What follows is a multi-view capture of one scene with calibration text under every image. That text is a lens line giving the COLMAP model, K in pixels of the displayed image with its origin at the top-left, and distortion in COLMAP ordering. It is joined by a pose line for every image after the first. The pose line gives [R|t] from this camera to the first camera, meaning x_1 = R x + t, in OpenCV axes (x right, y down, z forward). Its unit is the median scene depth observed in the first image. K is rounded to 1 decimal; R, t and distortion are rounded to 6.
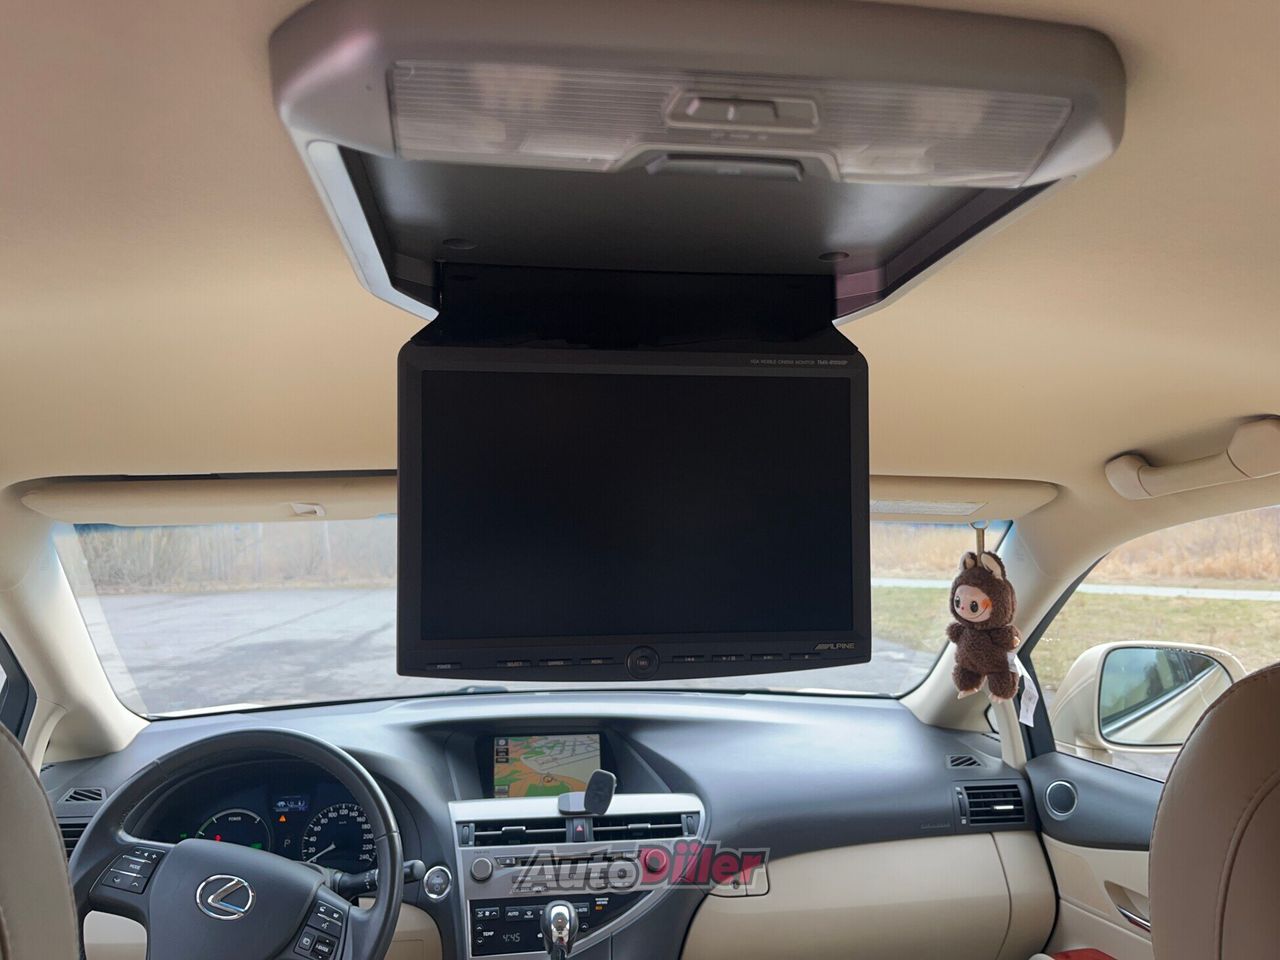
lens RADIAL K [[977.9, 0, 647.0], [0, 977.9, 489.1], [0, 0, 1]] dist [0.053168, -0.084619]
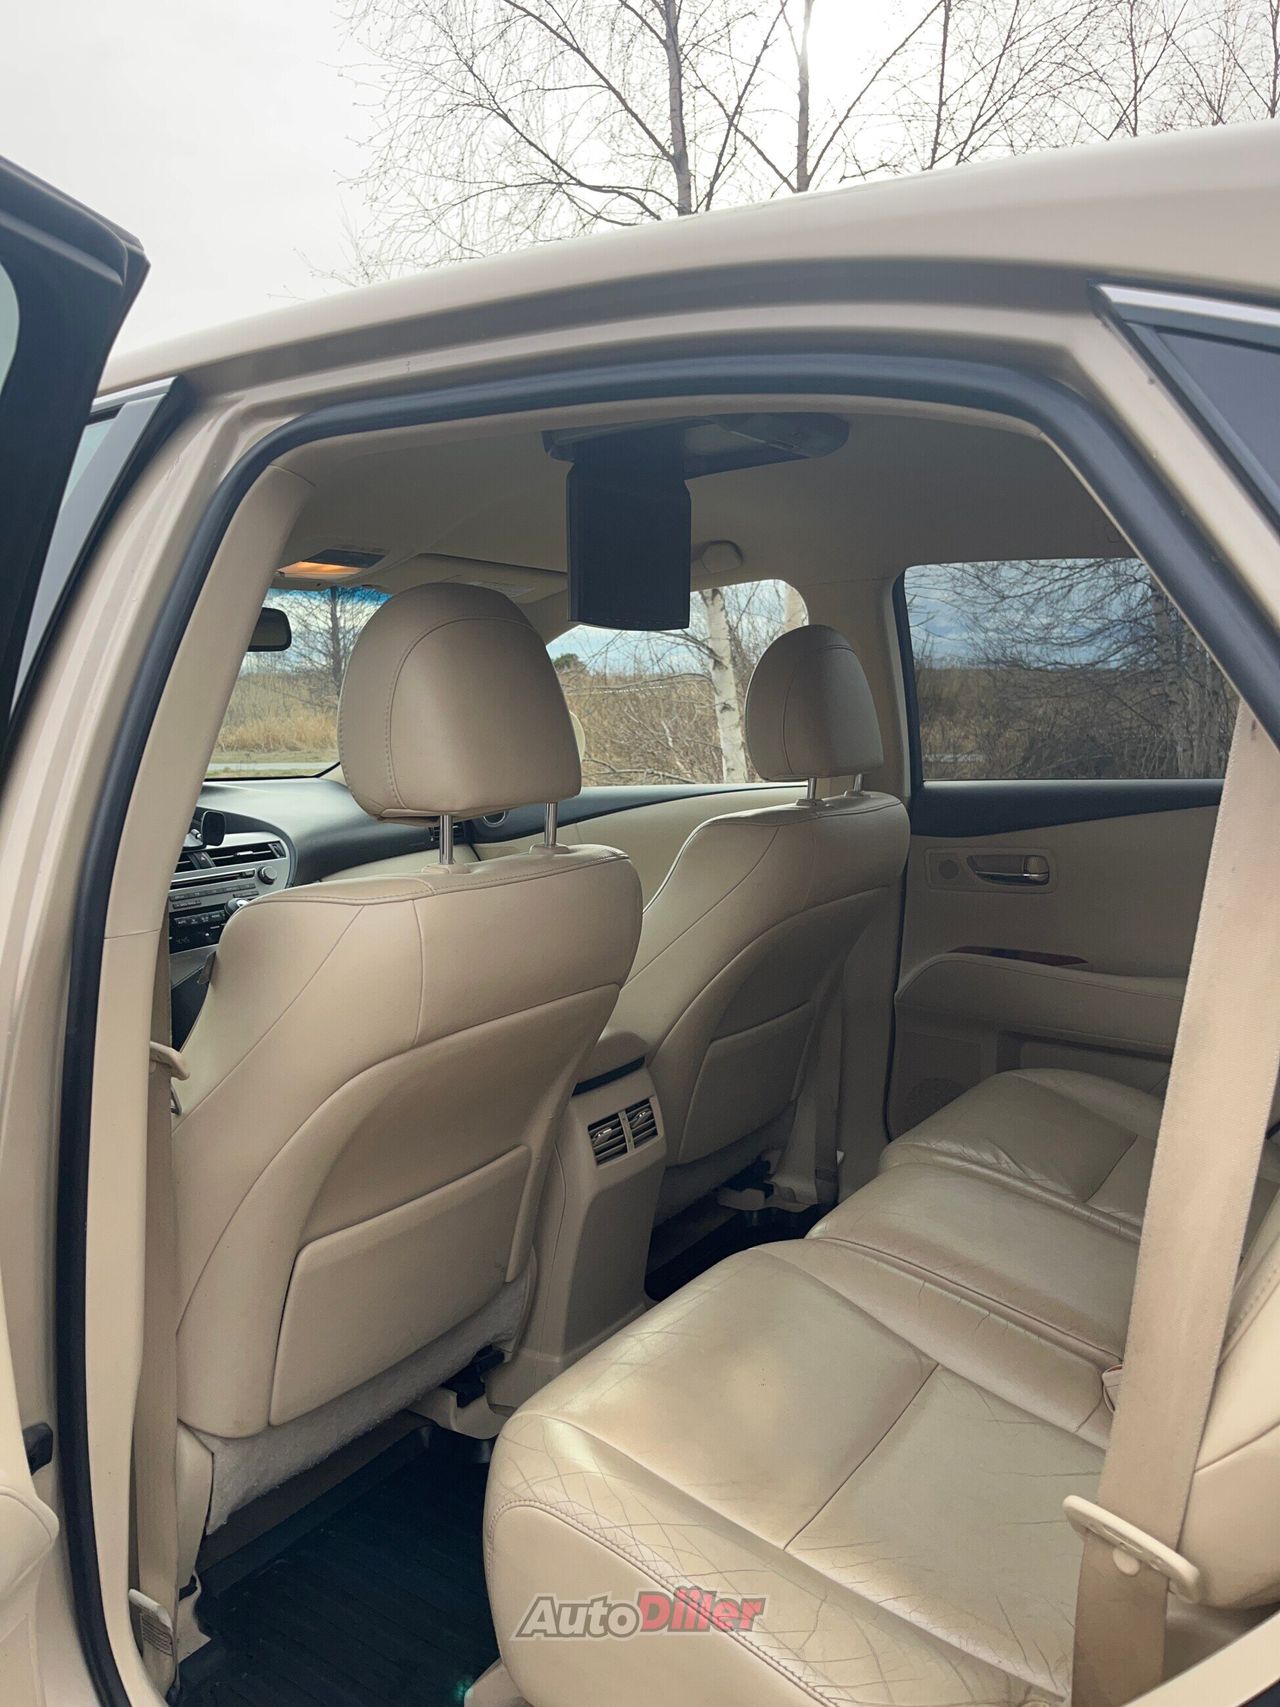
lens RADIAL K [[1304.2, 0, 629.5], [0, 1304.2, 860.6], [0, 0, 1]] dist [0.053168, -0.084619]
pose [[0.669634, -0.091198, 0.737070, -0.852250], [-0.026380, 0.988885, 0.146322, 0.101771], [-0.742222, -0.117426, 0.659786, -0.398560]]
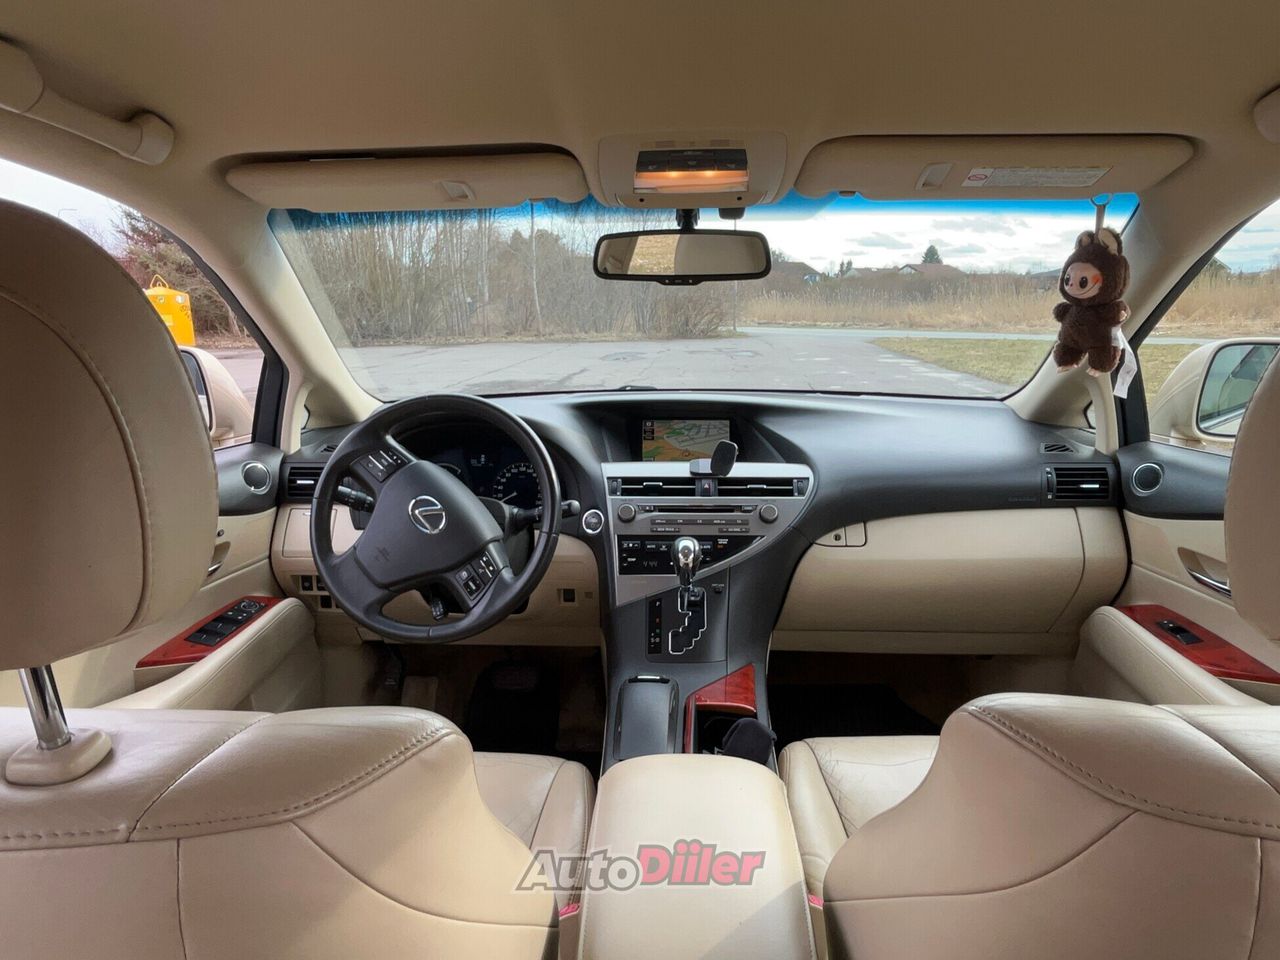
lens RADIAL K [[796.2, 0, 641.9], [0, 796.2, 487.9], [0, 0, 1]] dist [-0.004794, -0.002612]
pose [[0.981532, 0.037690, -0.187547, 0.036120], [0.014345, 0.963136, 0.268630, 0.080850], [0.190758, -0.266360, 0.944809, 0.058412]]
